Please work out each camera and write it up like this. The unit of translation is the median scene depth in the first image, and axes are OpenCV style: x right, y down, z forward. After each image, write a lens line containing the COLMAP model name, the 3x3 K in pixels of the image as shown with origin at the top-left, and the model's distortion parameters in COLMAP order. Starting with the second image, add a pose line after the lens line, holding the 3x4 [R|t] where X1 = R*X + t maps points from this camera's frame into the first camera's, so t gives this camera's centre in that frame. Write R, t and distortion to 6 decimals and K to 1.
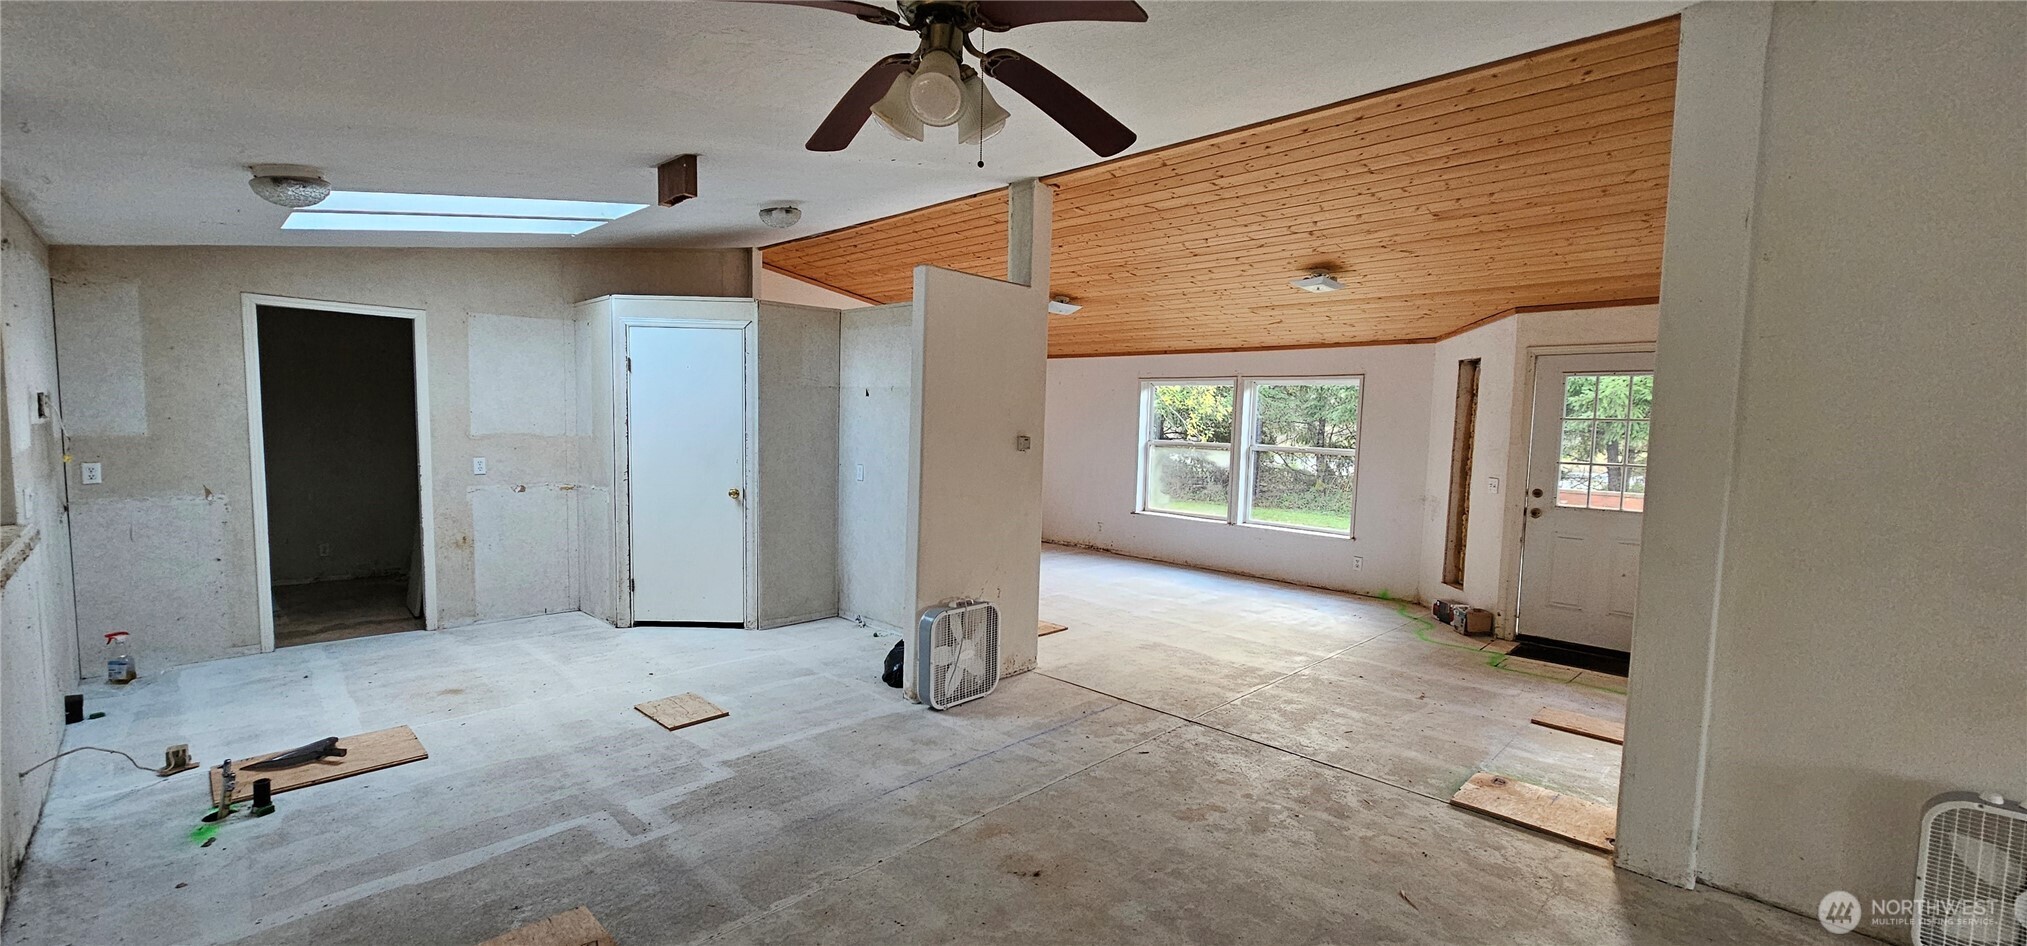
lens RADIAL K [[822.2, 0, 1013.2], [0, 822.2, 489.5], [0, 0, 1]] dist [-0.000996, 0.000768]
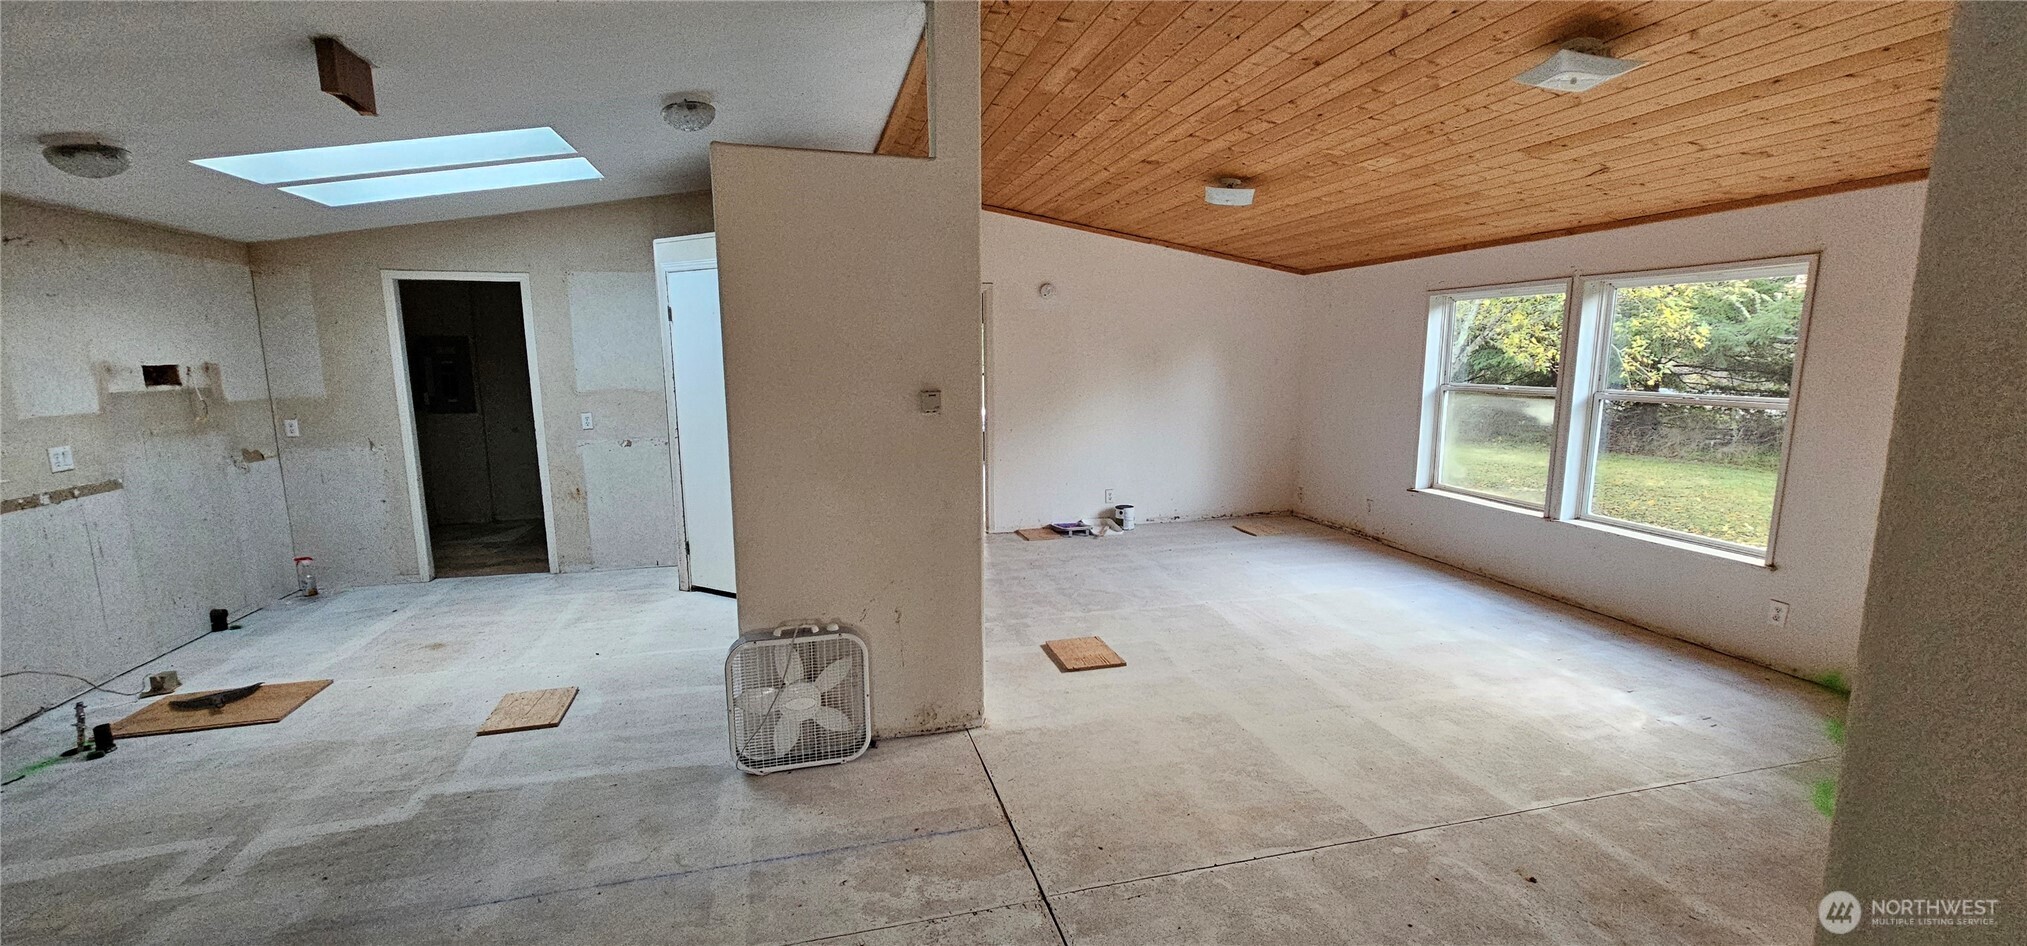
lens RADIAL K [[822.2, 0, 1013.2], [0, 822.2, 489.5], [0, 0, 1]] dist [-0.000996, 0.000768]
pose [[0.856498, 0.052924, -0.513429, 0.421176], [-0.016304, 0.997007, 0.075573, -0.036167], [0.515892, -0.056357, 0.854798, 0.464969]]
